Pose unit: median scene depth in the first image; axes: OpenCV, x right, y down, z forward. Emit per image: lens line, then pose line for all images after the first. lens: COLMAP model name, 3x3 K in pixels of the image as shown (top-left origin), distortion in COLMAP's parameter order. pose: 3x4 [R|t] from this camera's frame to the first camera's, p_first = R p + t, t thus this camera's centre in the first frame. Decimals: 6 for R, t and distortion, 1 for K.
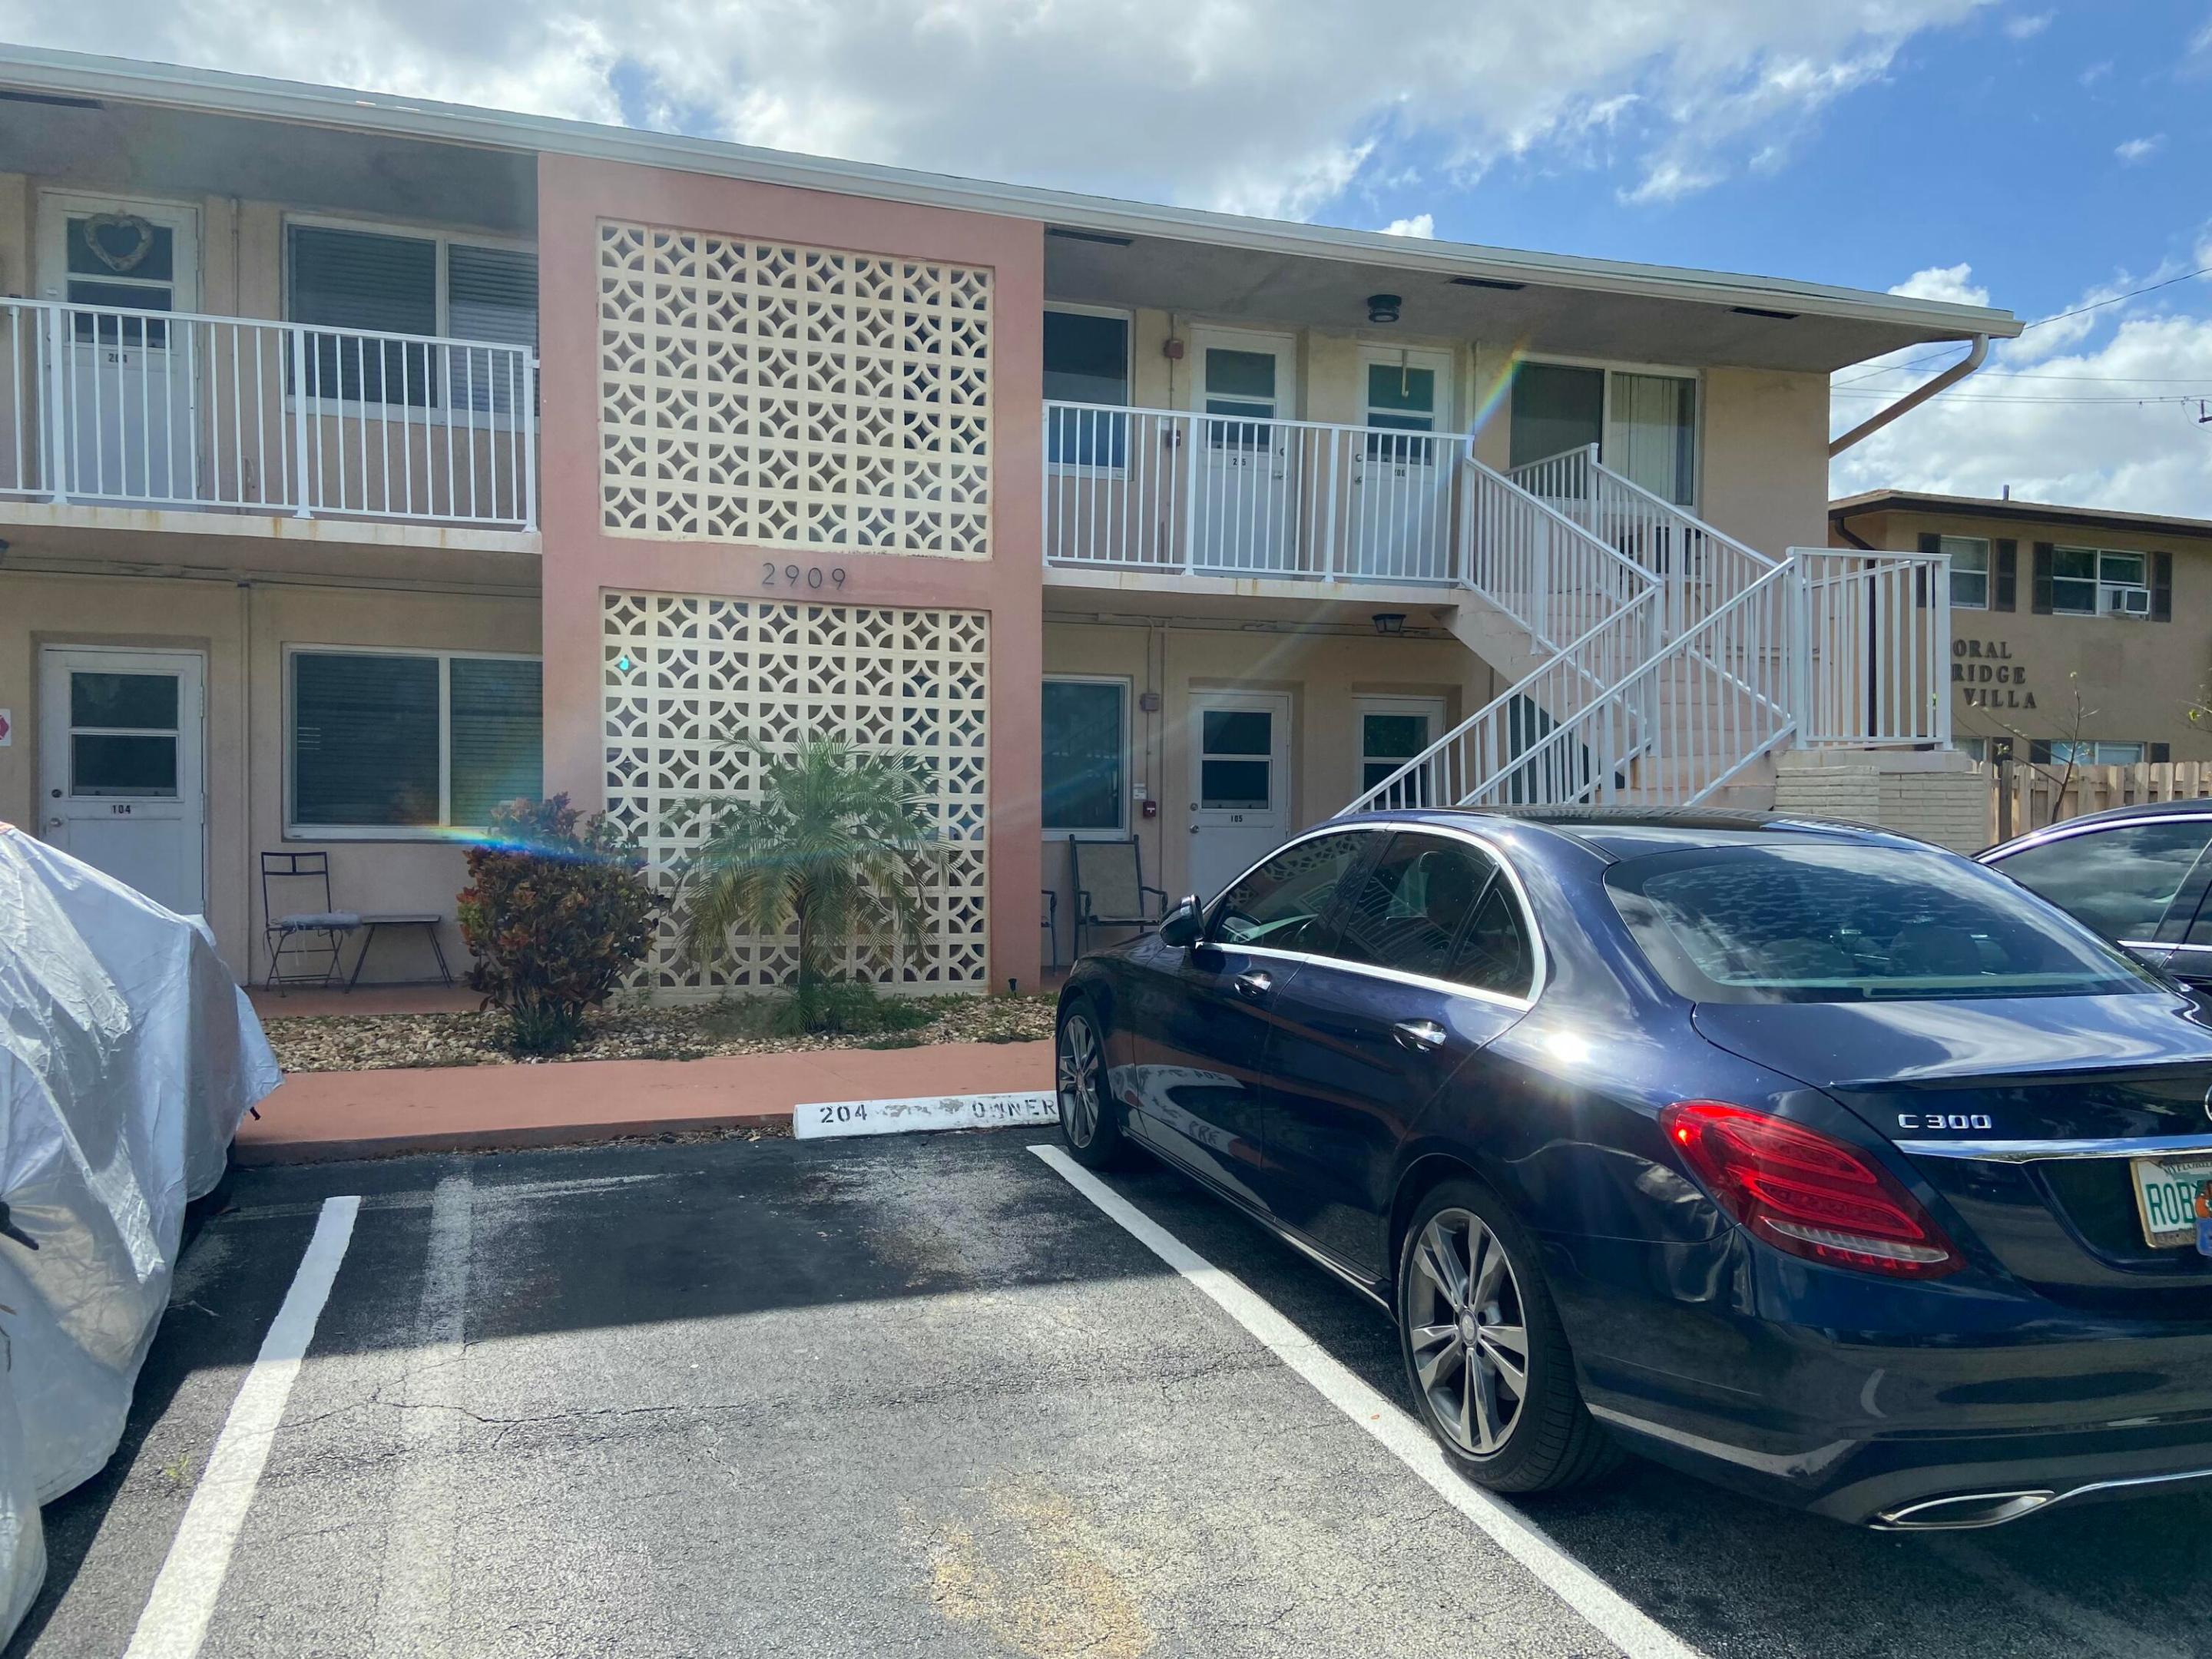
lens RADIAL K [[1663.6, 0, 1103.3], [0, 1663.6, 831.9], [0, 0, 1]] dist [0.110920, -0.138680]
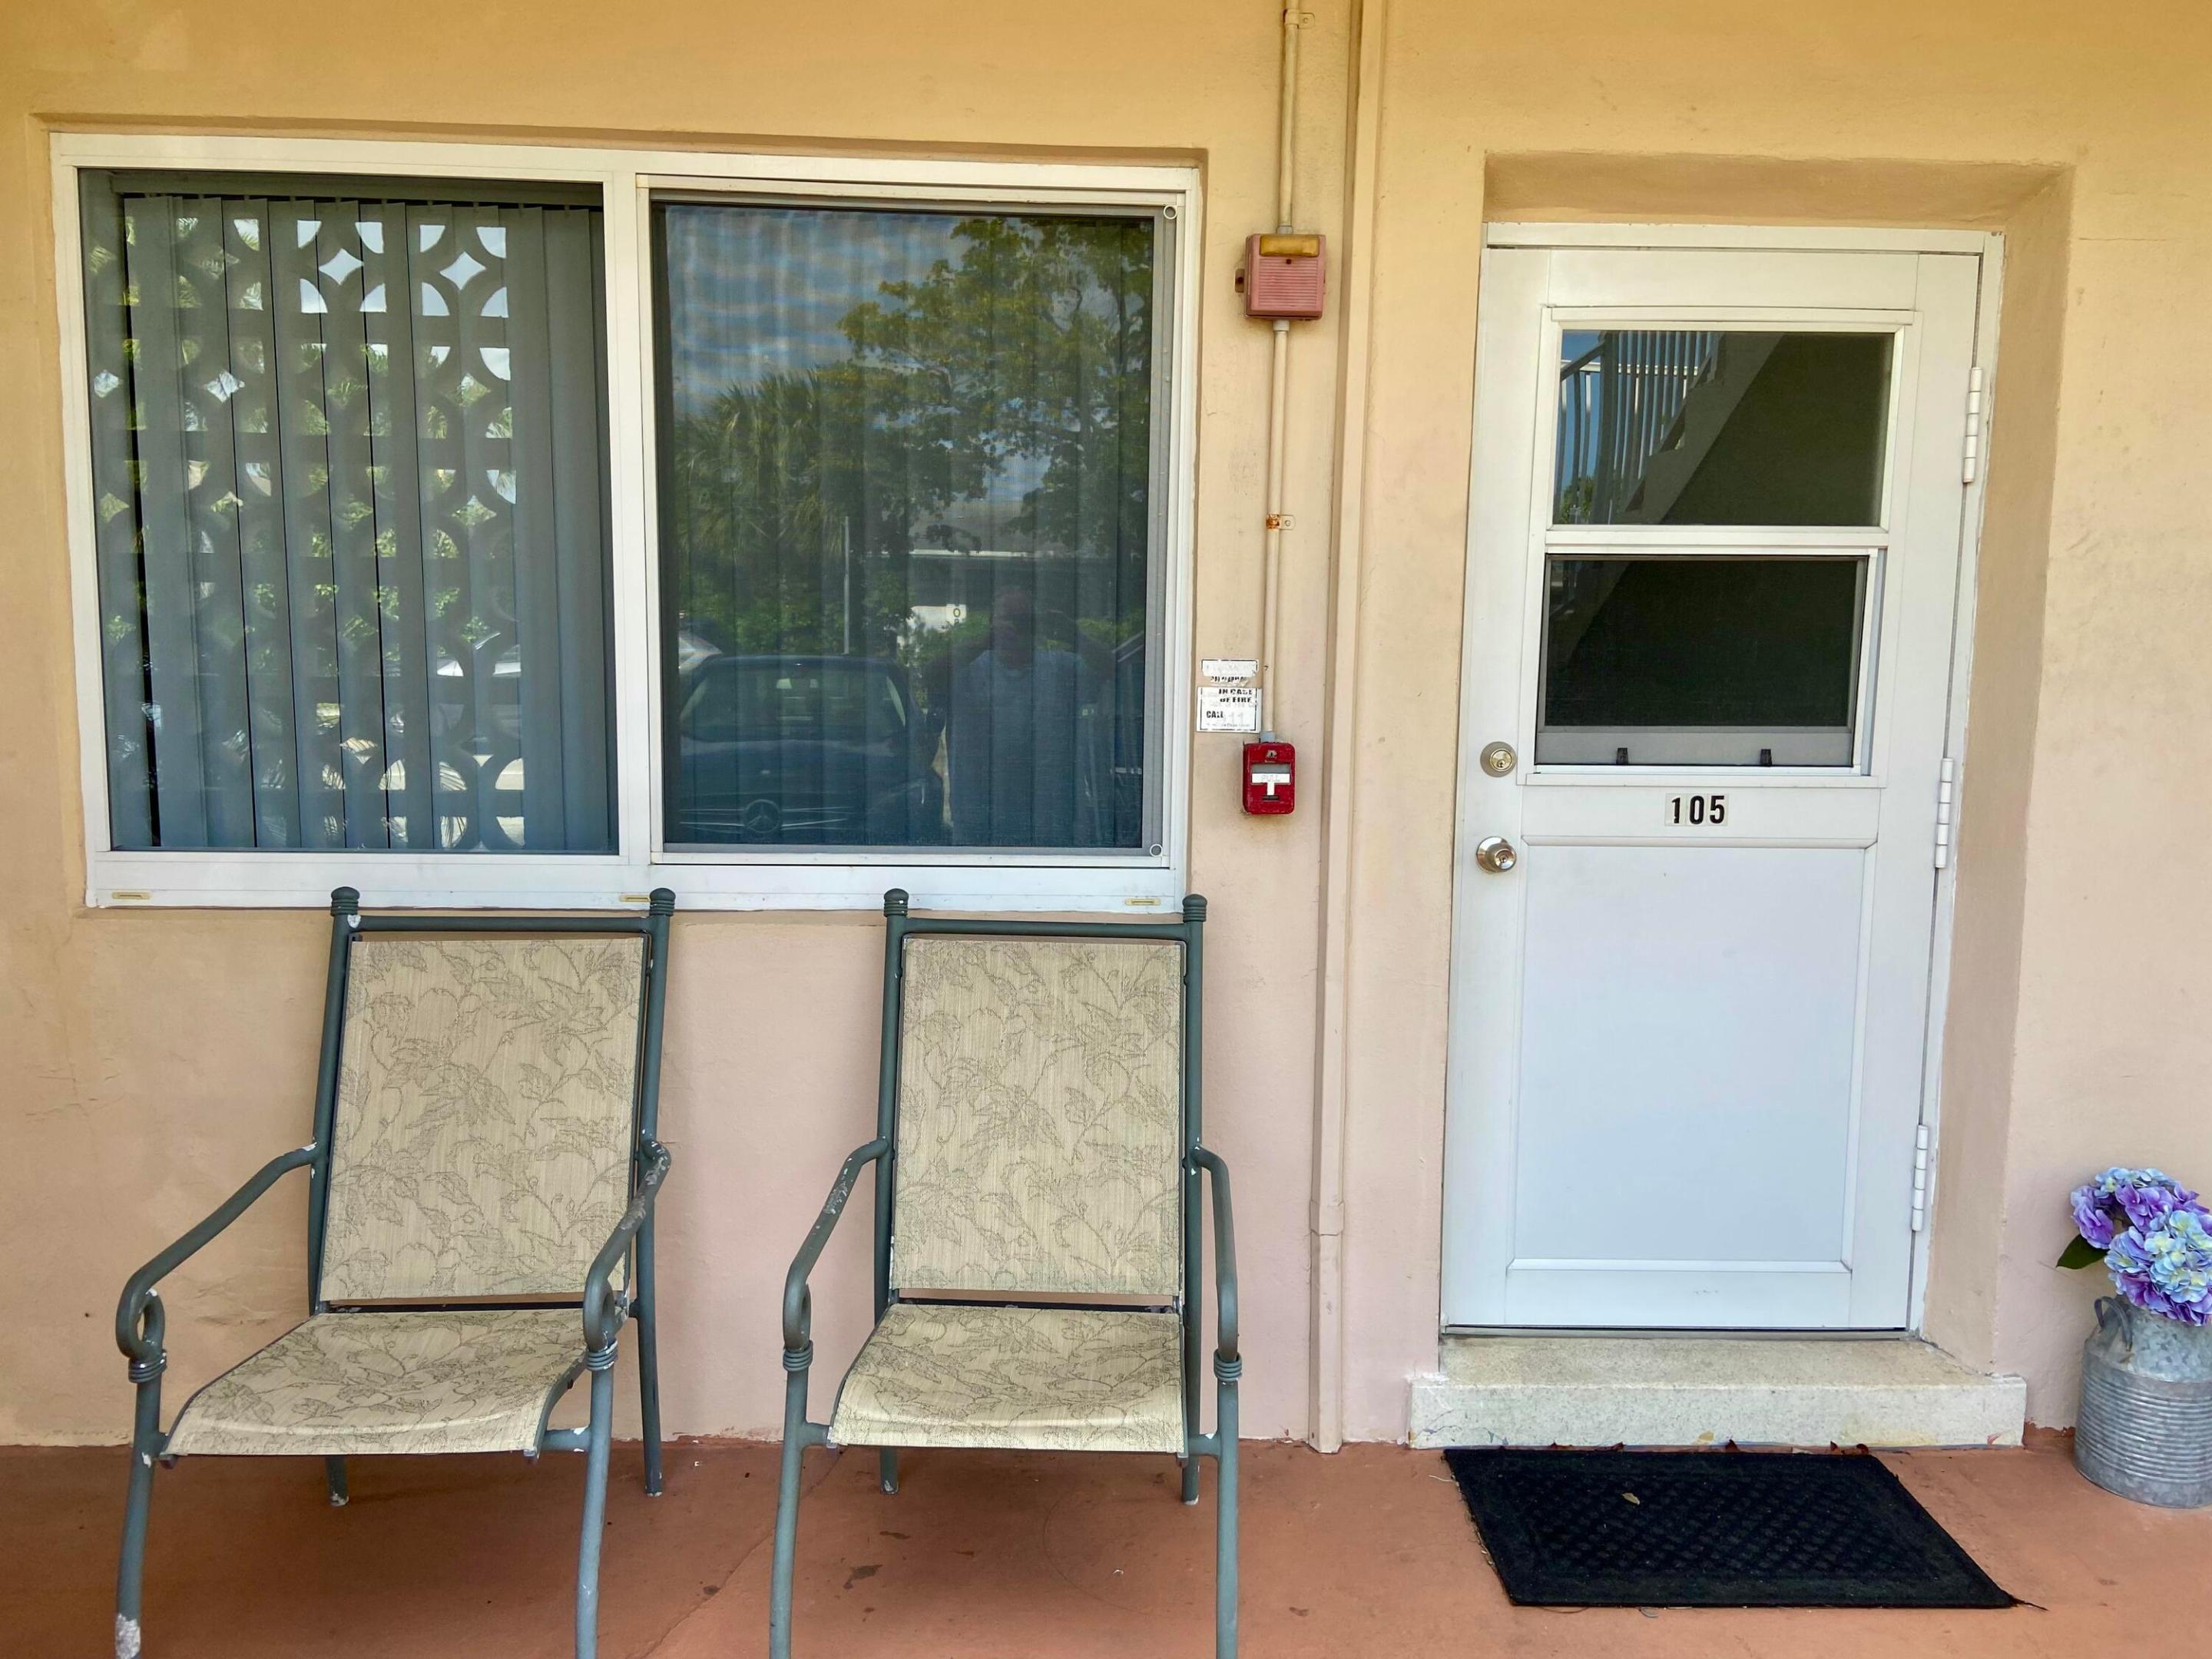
lens RADIAL K [[1663.6, 0, 1104.9], [0, 1663.6, 825.6], [0, 0, 1]] dist [0.110920, -0.138680]
pose [[0.956767, 0.039921, -0.288103, 0.070543], [-0.009325, 0.994237, 0.106799, -0.030610], [0.290706, -0.099495, 0.951625, 0.772877]]
